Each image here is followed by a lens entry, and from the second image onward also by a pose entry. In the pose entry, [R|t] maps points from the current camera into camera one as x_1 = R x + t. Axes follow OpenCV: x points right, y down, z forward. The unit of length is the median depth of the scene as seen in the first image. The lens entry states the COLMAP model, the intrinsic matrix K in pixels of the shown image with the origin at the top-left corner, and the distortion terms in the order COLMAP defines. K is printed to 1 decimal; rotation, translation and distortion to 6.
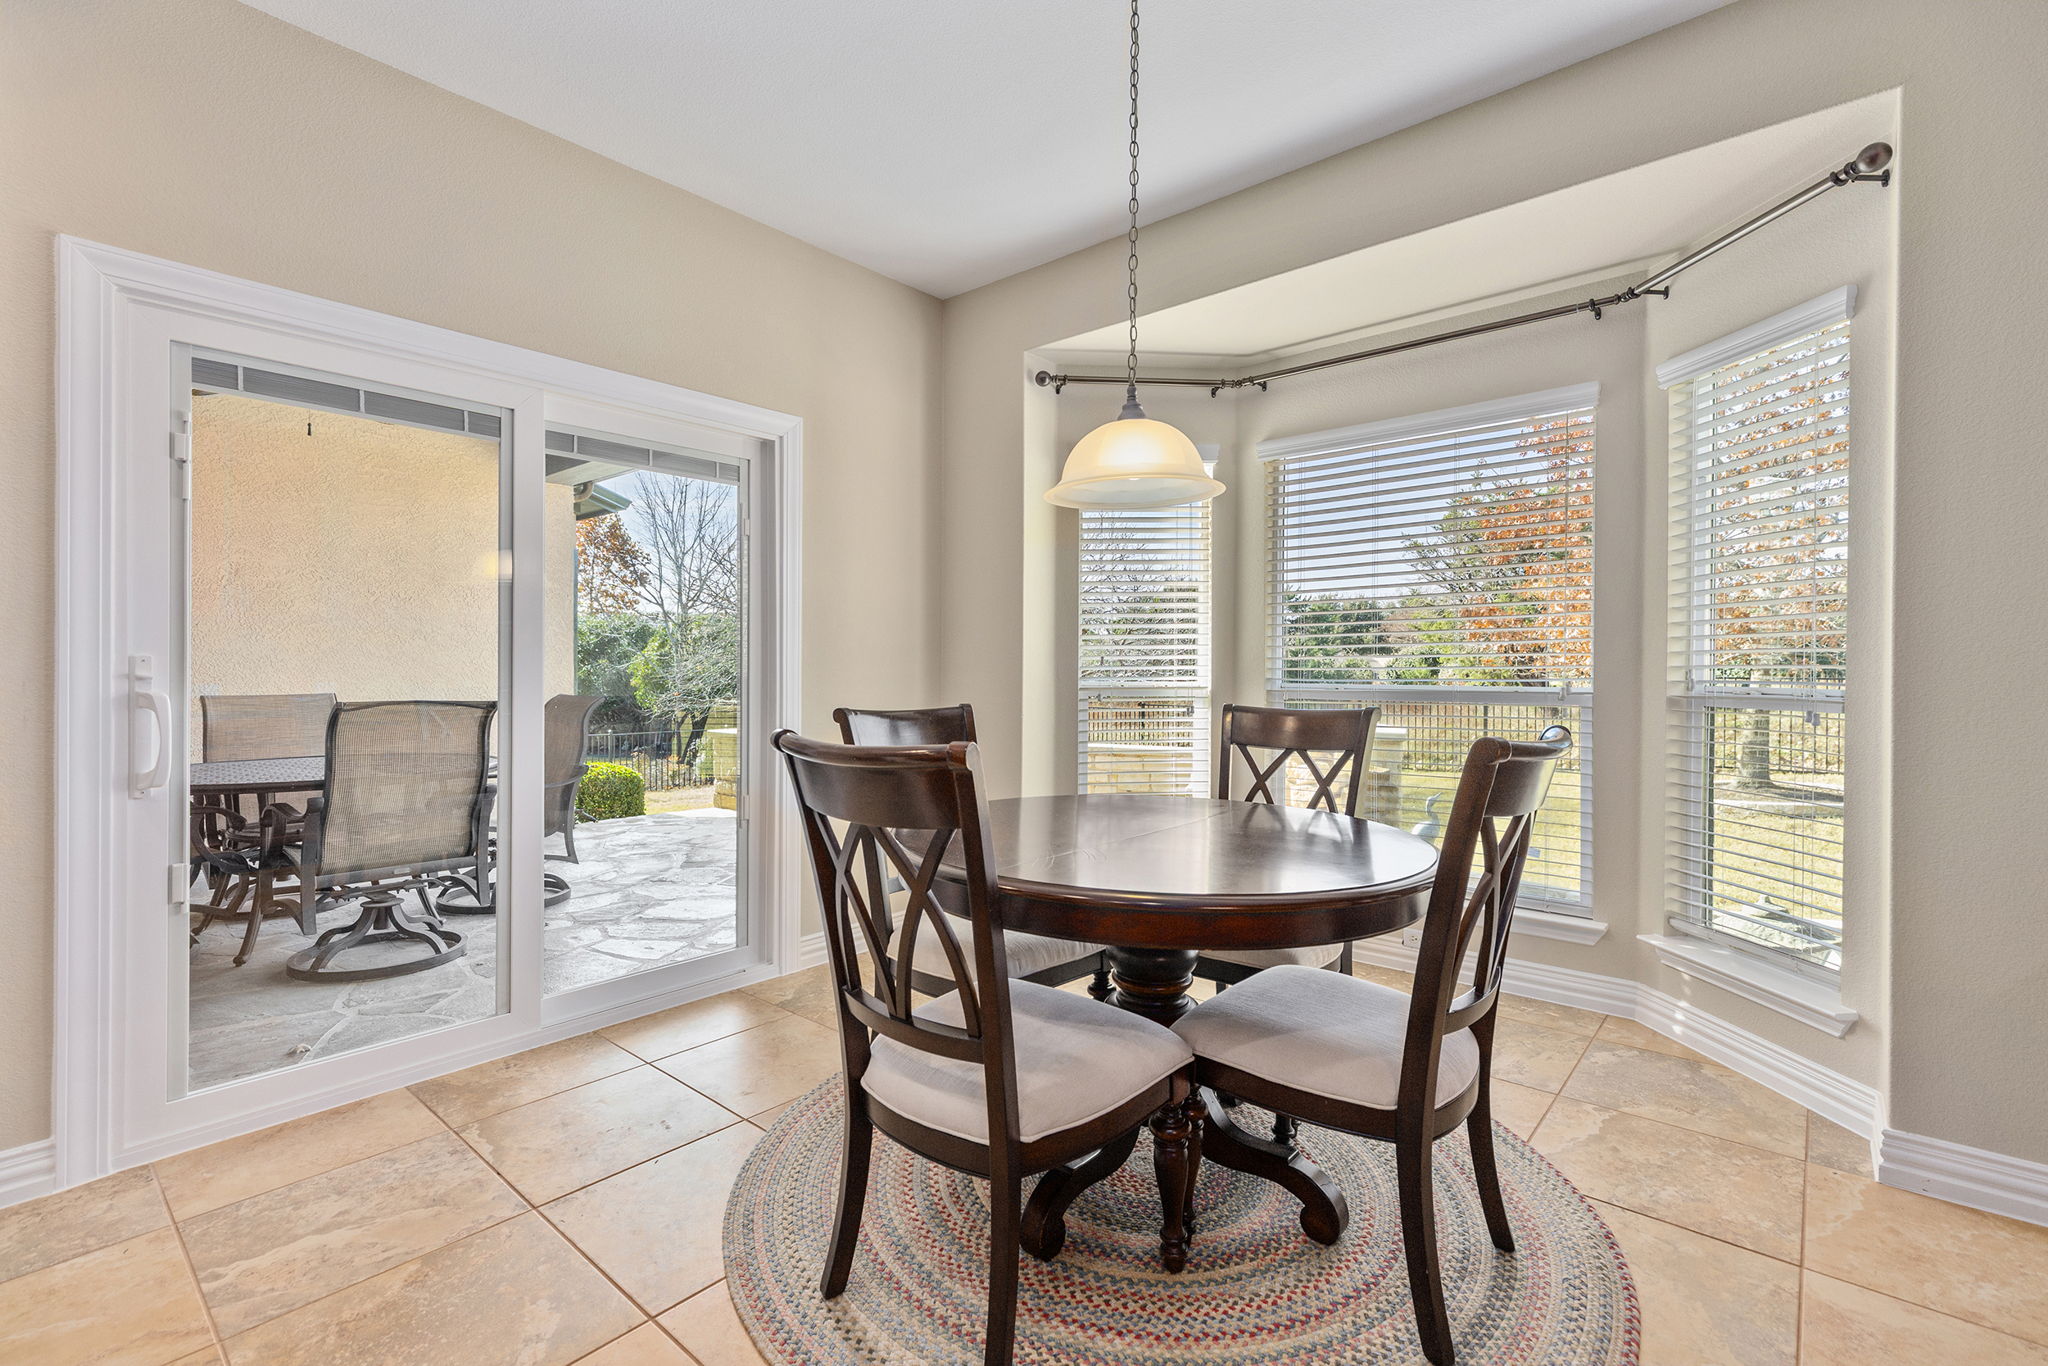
lens RADIAL K [[929.0, 0, 1027.9], [0, 929.0, 668.6], [0, 0, 1]] dist [0.005971, -0.001966]
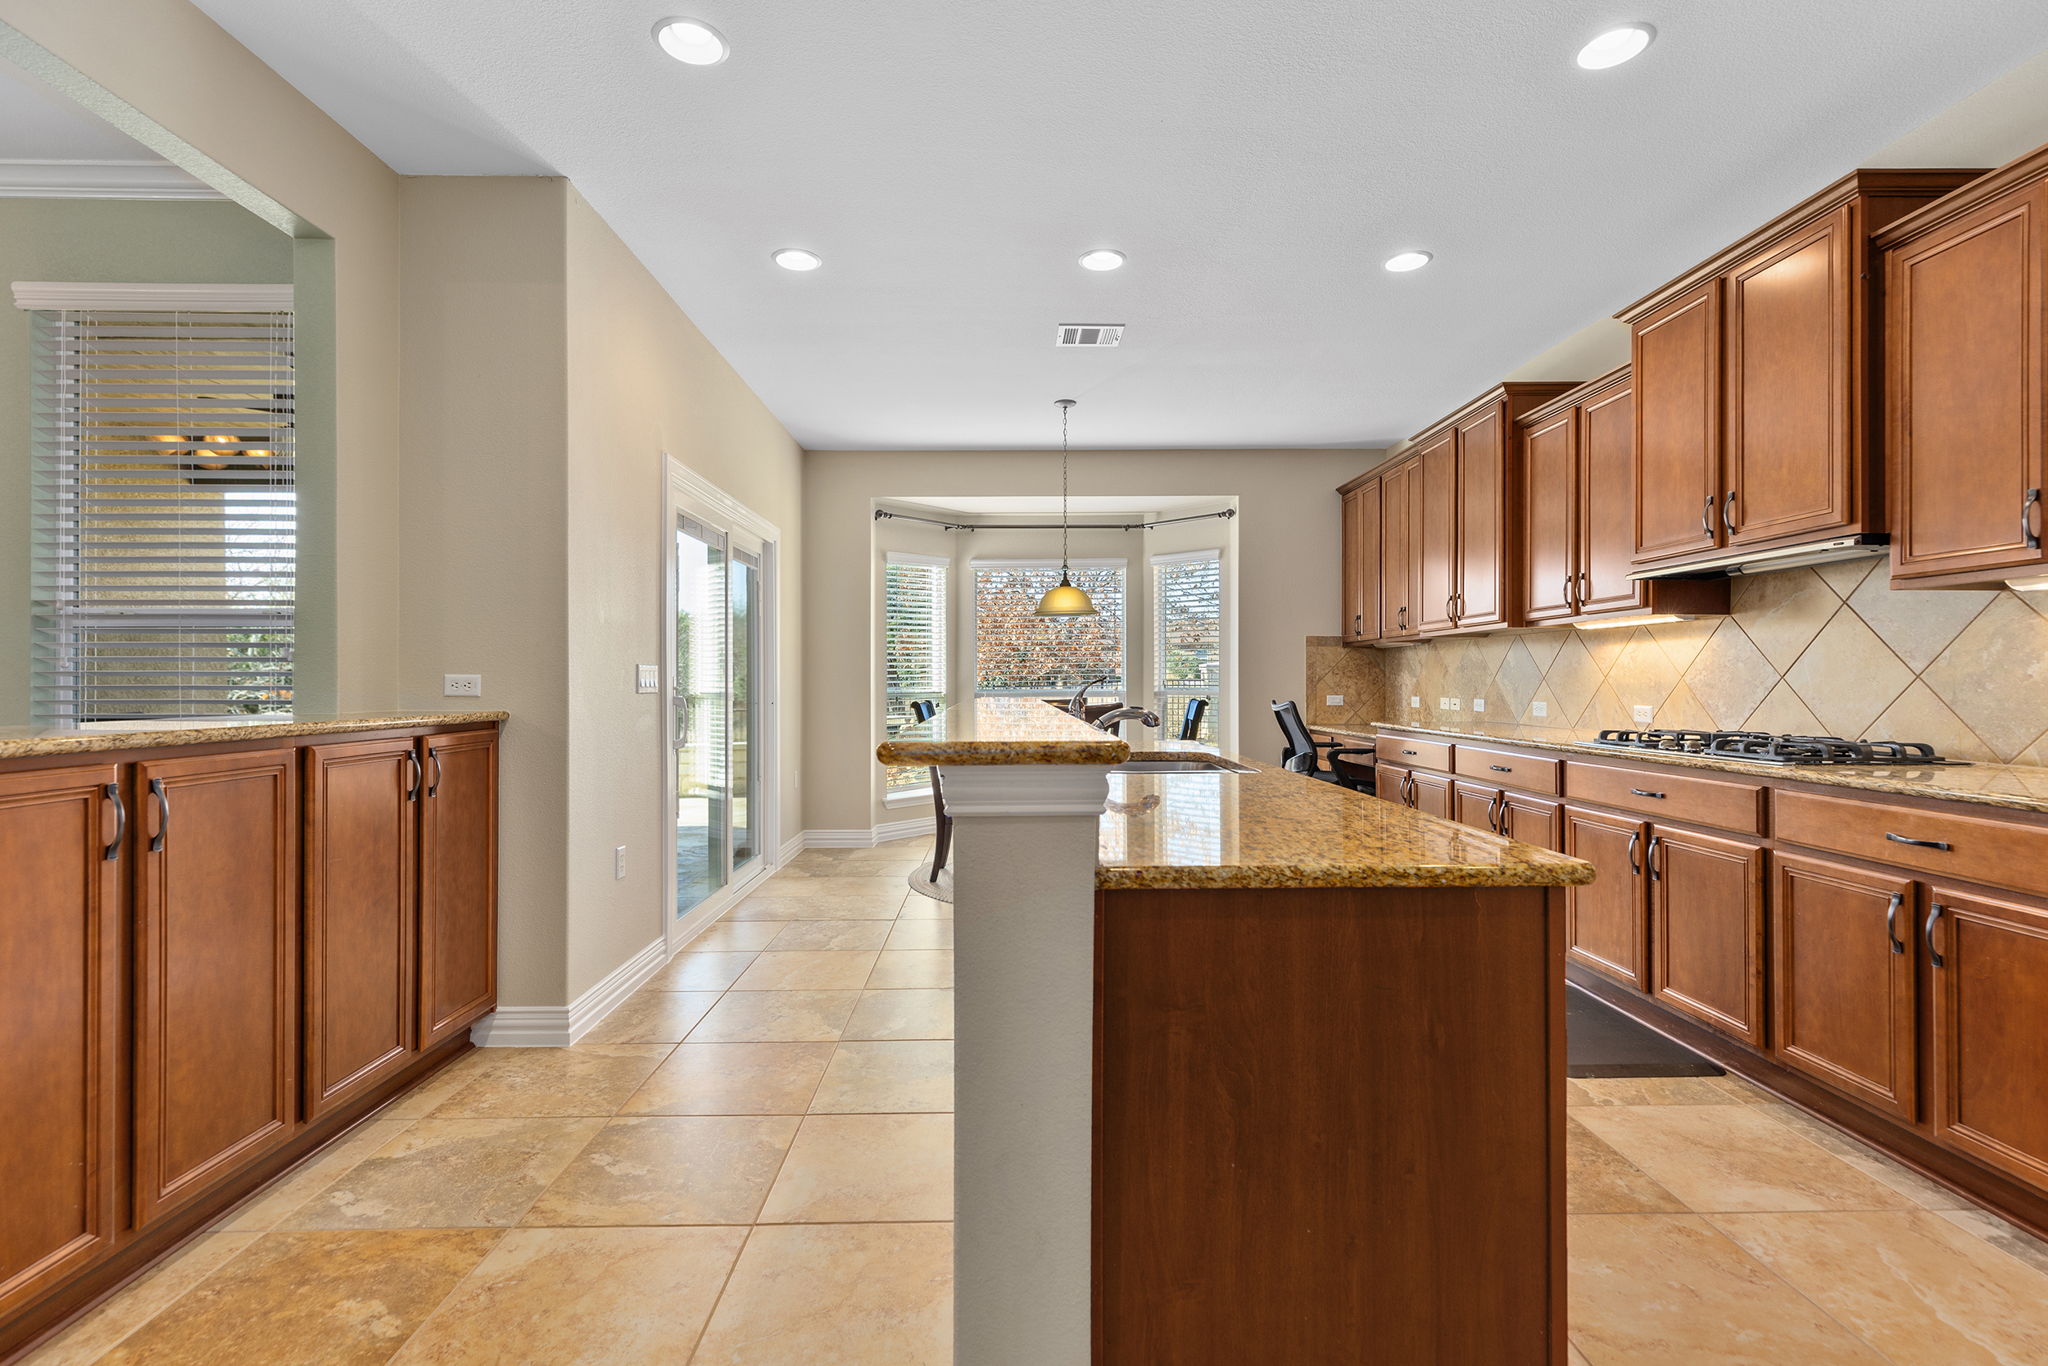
lens RADIAL K [[929.0, 0, 1025.0], [0, 929.0, 679.9], [0, 0, 1]] dist [0.005971, -0.001966]
pose [[0.749261, -0.002011, 0.662272, -1.675887], [0.004479, 0.999988, -0.002031, 0.002722], [-0.662260, 0.004488, 0.749261, -0.864839]]
